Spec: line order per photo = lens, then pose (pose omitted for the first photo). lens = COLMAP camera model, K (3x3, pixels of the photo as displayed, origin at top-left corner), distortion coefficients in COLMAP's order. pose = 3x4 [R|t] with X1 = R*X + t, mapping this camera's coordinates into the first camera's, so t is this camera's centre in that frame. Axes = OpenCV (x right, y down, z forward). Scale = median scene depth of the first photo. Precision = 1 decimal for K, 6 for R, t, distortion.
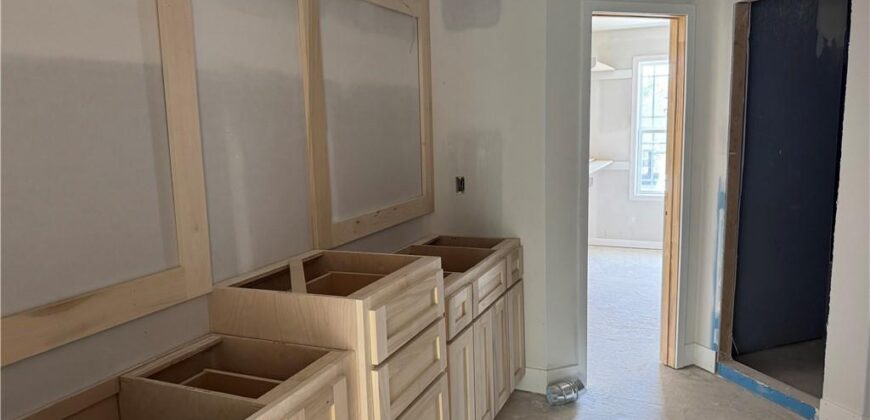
lens RADIAL K [[609.1, 0, 432.8], [0, 609.1, 215.5], [0, 0, 1]] dist [0.121156, -0.202783]
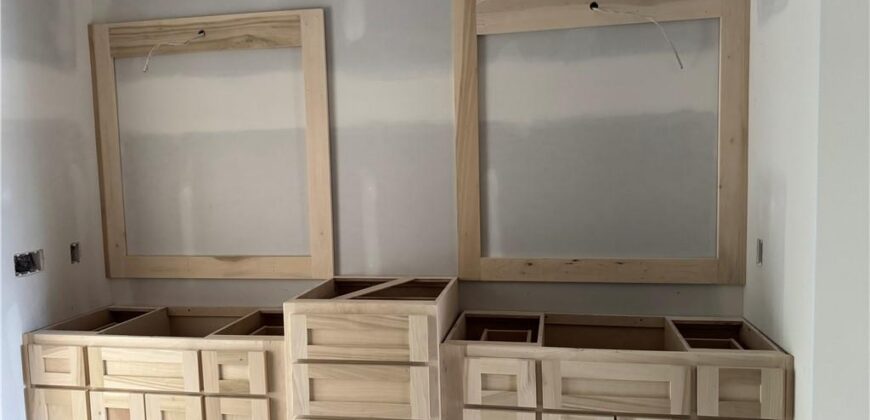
lens RADIAL K [[609.1, 0, 432.8], [0, 609.1, 215.5], [0, 0, 1]] dist [0.121156, -0.202783]
pose [[0.227373, 0.098432, -0.968820, 0.824683], [-0.130948, 0.988933, 0.069743, -0.120415], [0.964963, 0.111007, 0.237747, 0.666603]]
